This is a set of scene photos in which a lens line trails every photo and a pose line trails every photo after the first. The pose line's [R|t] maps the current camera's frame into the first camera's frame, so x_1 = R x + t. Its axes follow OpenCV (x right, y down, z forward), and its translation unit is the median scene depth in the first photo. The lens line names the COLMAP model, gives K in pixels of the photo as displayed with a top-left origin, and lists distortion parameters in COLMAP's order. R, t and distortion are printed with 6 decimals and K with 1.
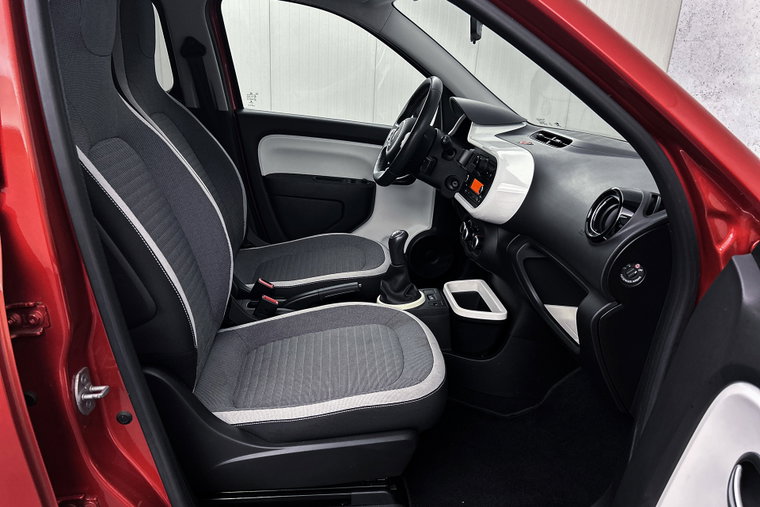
lens RADIAL K [[556.0, 0, 374.2], [0, 556.0, 255.1], [0, 0, 1]] dist [0.070575, -0.073671]
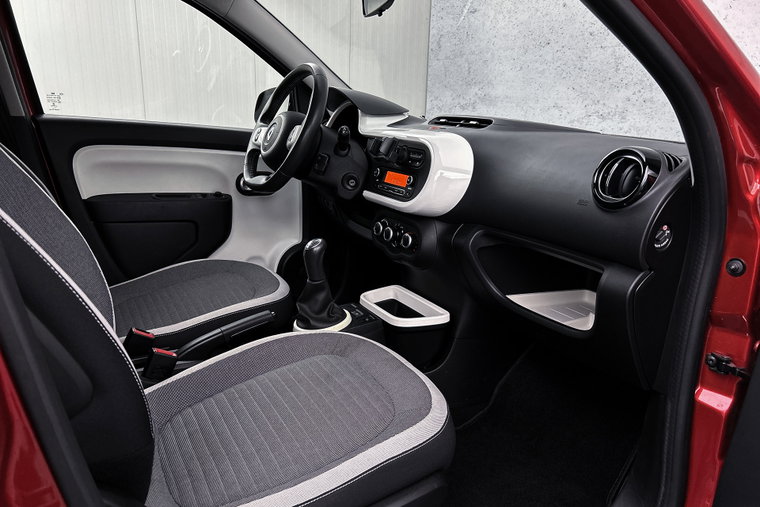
lens RADIAL K [[556.0, 0, 374.2], [0, 556.0, 255.1], [0, 0, 1]] dist [0.070575, -0.073671]
pose [[0.914107, -0.131975, 0.383393, -0.179459], [0.147840, 0.988938, -0.012067, 0.002190], [-0.377559, 0.067712, 0.923506, 0.179026]]
